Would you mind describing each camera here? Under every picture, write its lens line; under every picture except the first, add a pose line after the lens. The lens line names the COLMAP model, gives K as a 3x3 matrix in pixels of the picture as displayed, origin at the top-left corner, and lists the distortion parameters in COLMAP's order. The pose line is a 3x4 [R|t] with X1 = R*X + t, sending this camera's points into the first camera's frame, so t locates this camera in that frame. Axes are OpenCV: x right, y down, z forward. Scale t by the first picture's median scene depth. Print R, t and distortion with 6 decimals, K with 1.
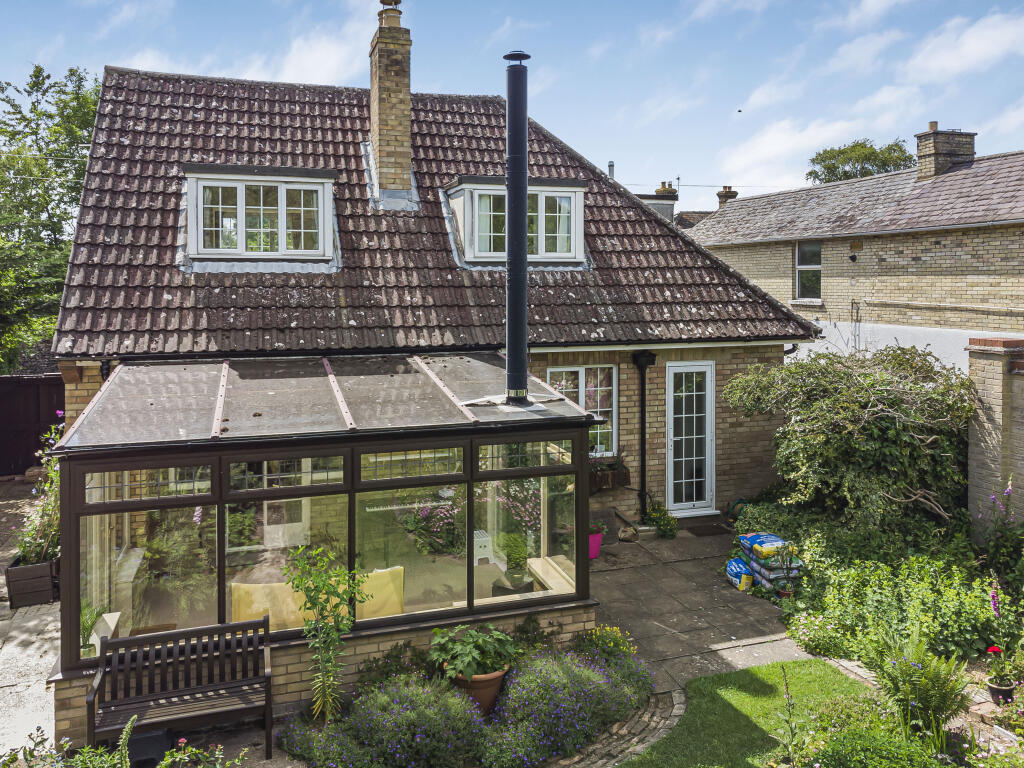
lens RADIAL K [[754.7, 0, 512.0], [0, 754.7, 384.0], [0, 0, 1]] dist [0.012498, 0.004999]
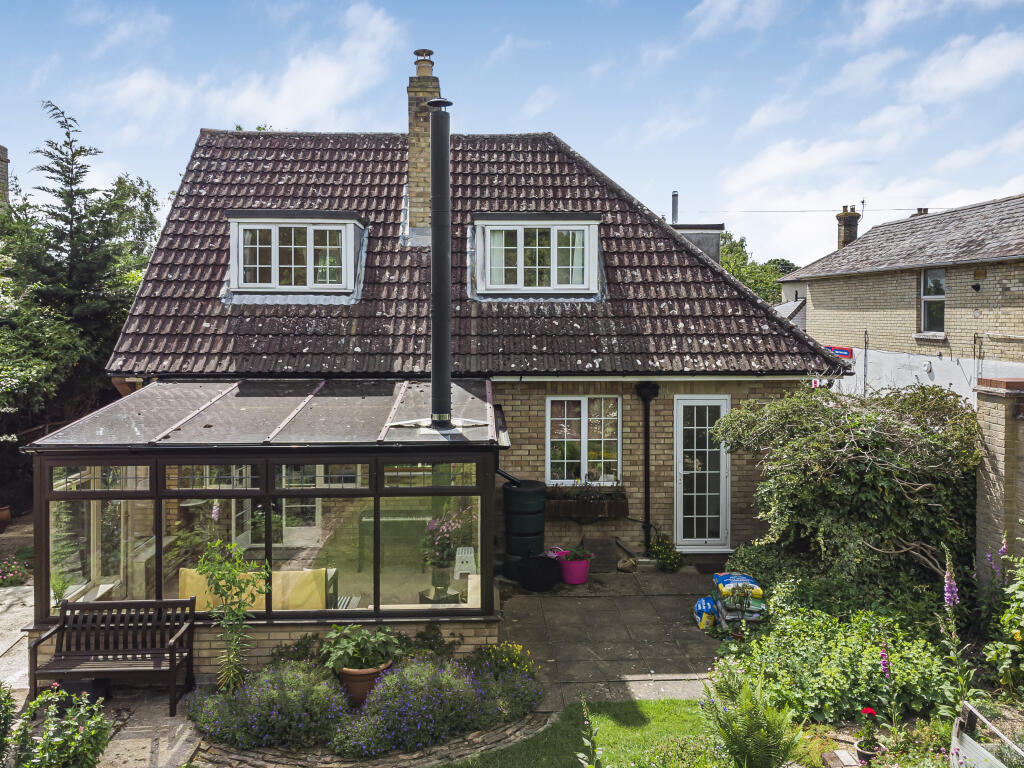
lens RADIAL K [[743.2, 0, 512.1], [0, 743.2, 416.8], [0, 0, 1]] dist [0.012299, 0.007246]
pose [[0.966511, 0.038926, -0.253654, 0.262328], [-0.037542, 0.999242, 0.010299, -0.002216], [0.253863, -0.000432, 0.967240, 0.003734]]
